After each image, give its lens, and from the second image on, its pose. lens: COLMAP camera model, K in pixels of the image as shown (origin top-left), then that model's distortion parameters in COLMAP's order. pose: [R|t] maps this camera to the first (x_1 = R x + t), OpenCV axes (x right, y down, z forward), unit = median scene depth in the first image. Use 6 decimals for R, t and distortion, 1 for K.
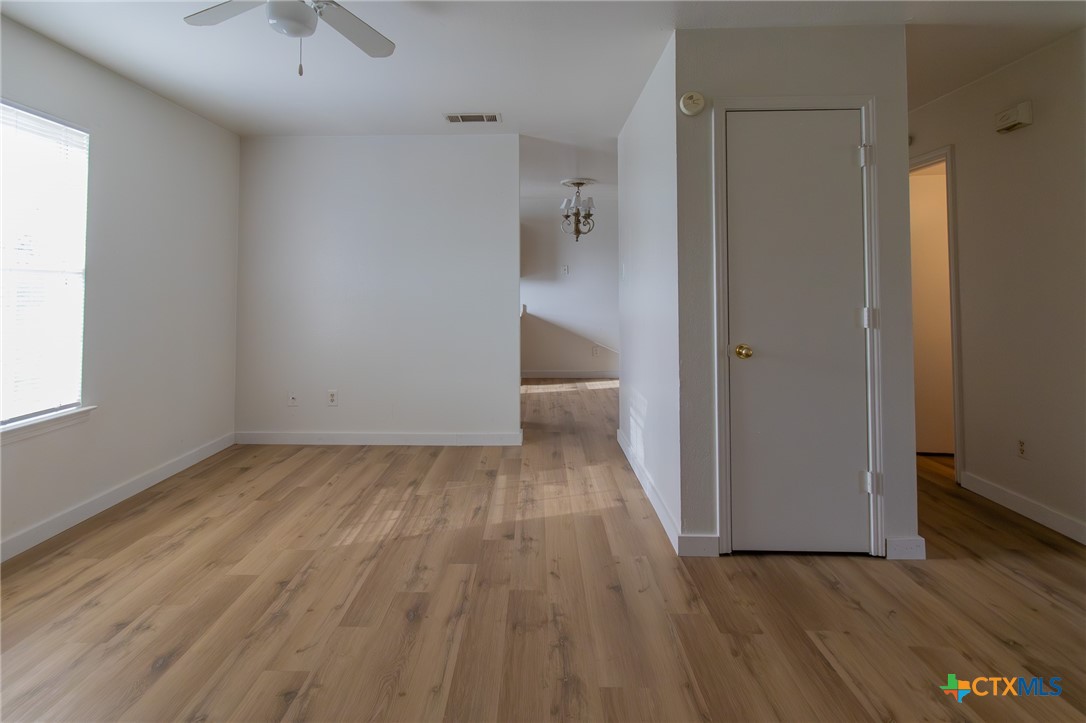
lens RADIAL K [[530.2, 0, 518.6], [0, 530.2, 274.9], [0, 0, 1]] dist [-0.000350, 0.000411]
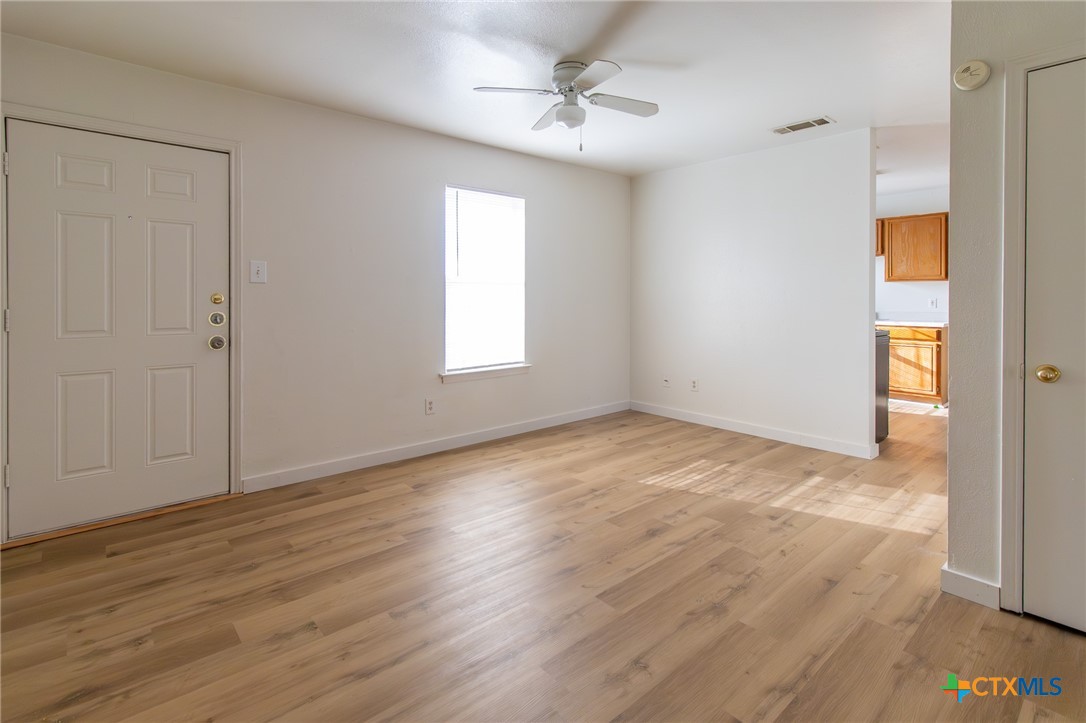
lens RADIAL K [[521.8, 0, 547.5], [0, 521.8, 297.9], [0, 0, 1]] dist [-0.003306, 0.000649]
pose [[0.684308, 0.006932, -0.729160, 0.491468], [0.017876, 0.999495, 0.026278, -0.001409], [0.728974, -0.031017, 0.683838, -0.078051]]
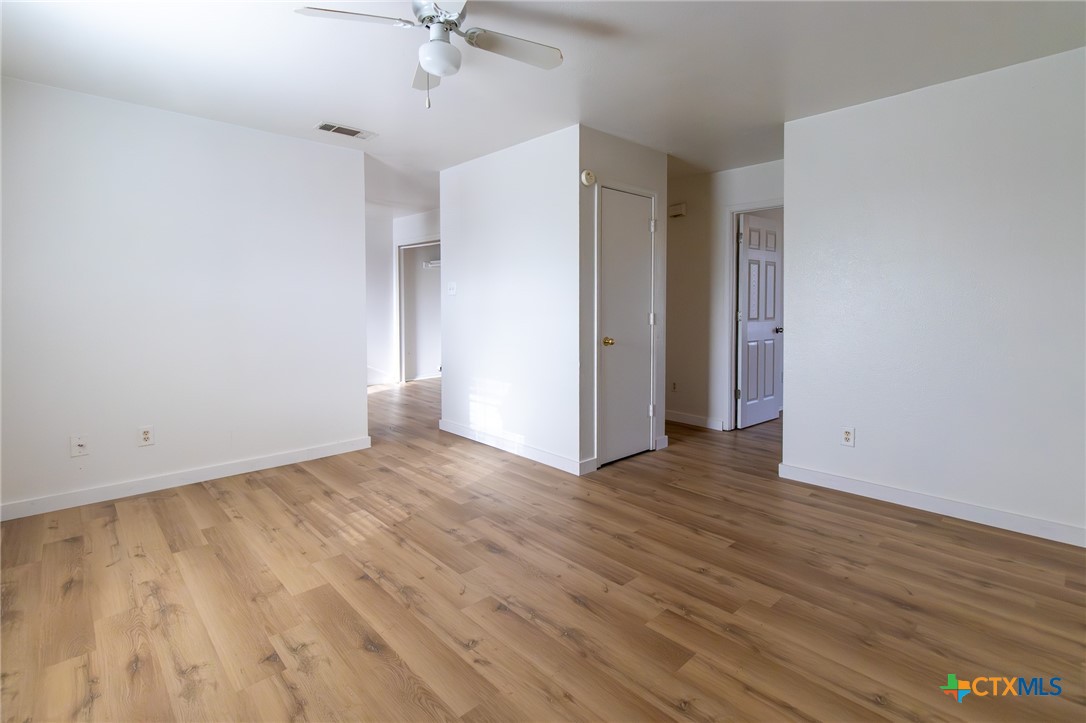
lens RADIAL K [[522.4, 0, 545.1], [0, 522.4, 324.3], [0, 0, 1]] dist [0.000189, 0.000330]
pose [[0.704063, -0.026037, 0.709660, -0.843615], [-0.021532, 0.998085, 0.057981, 0.005411], [-0.709811, -0.056102, 0.702155, 0.030905]]
